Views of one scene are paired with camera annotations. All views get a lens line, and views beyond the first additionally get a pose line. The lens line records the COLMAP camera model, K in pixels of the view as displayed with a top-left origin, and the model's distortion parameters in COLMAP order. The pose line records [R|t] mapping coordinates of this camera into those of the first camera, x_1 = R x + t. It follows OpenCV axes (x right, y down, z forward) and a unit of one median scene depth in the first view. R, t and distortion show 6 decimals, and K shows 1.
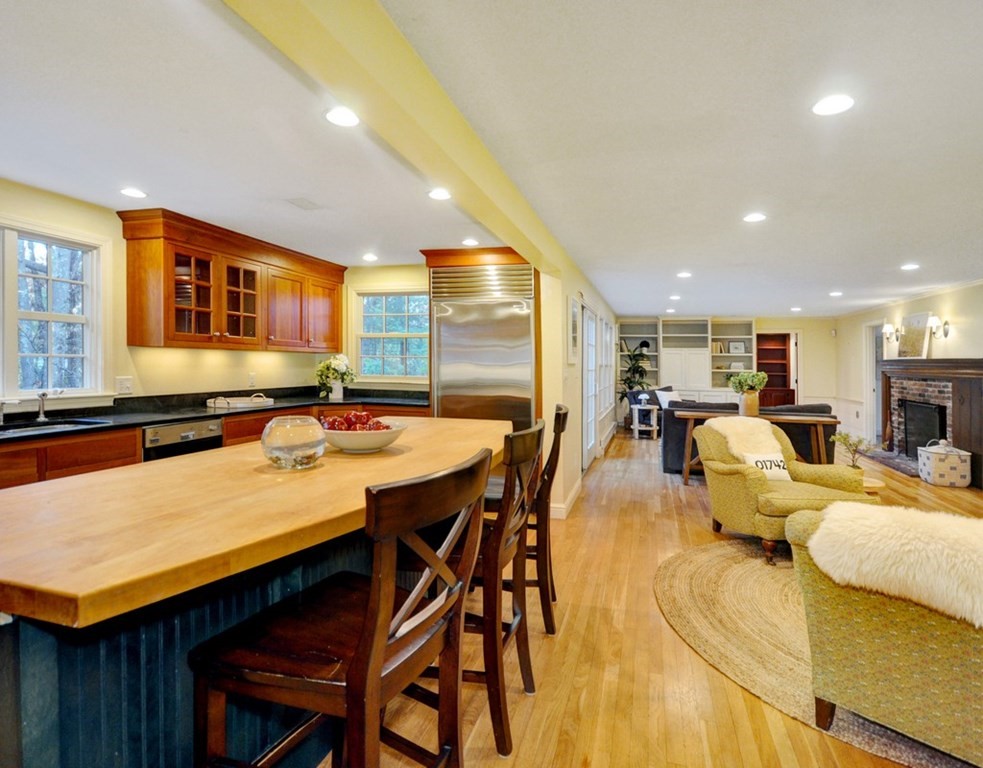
lens RADIAL K [[535.5, 0, 487.4], [0, 535.5, 359.2], [0, 0, 1]] dist [0.001477, 0.000404]
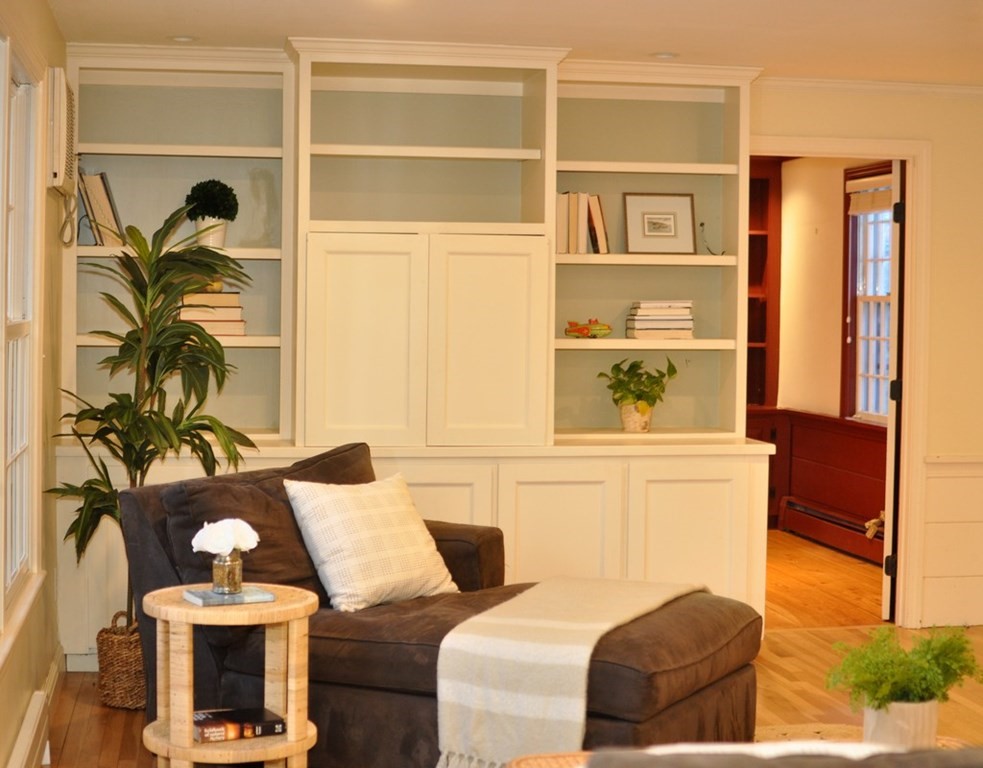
lens RADIAL K [[1804.4, 0, 491.5], [0, 1804.4, 384.0], [0, 0, 1]] dist [-0.170806, 0.117588]
pose [[0.892789, -0.023748, 0.449849, 0.122619], [-0.009229, 0.997436, 0.070973, -0.010939], [-0.450381, -0.067516, 0.890280, 0.482352]]
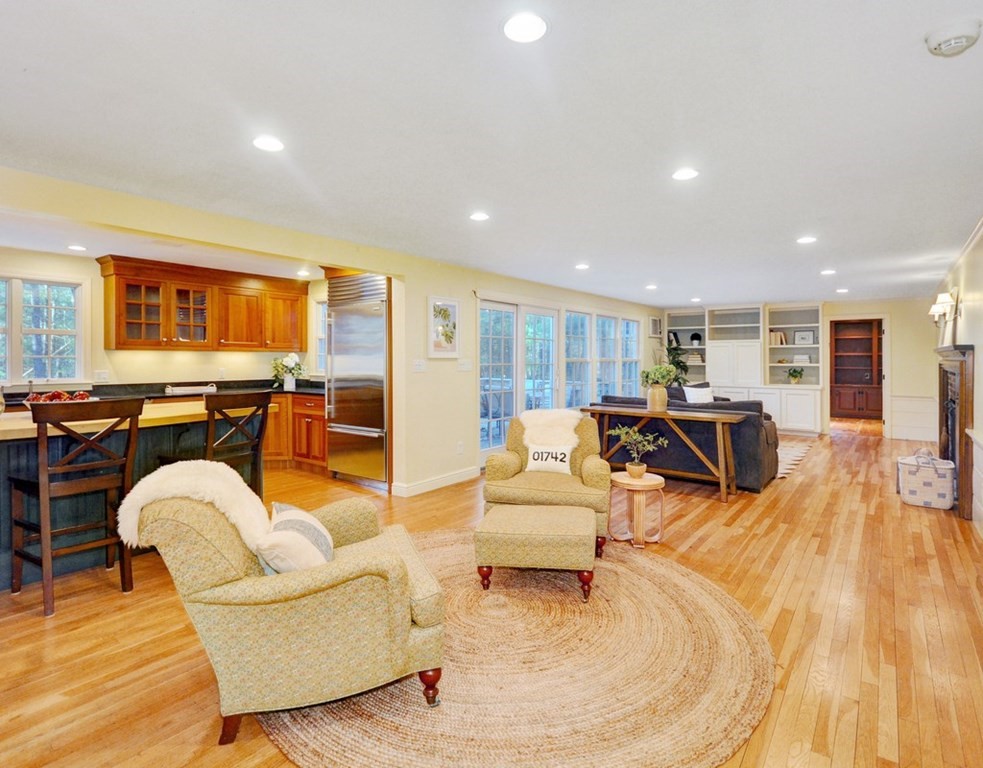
lens RADIAL K [[535.5, 0, 487.4], [0, 535.5, 359.2], [0, 0, 1]] dist [0.001477, 0.000404]
pose [[0.928689, -0.011054, -0.370695, 0.341121], [0.012657, 0.999918, 0.001893, 0.004769], [0.370644, -0.006450, 0.928753, 0.010553]]
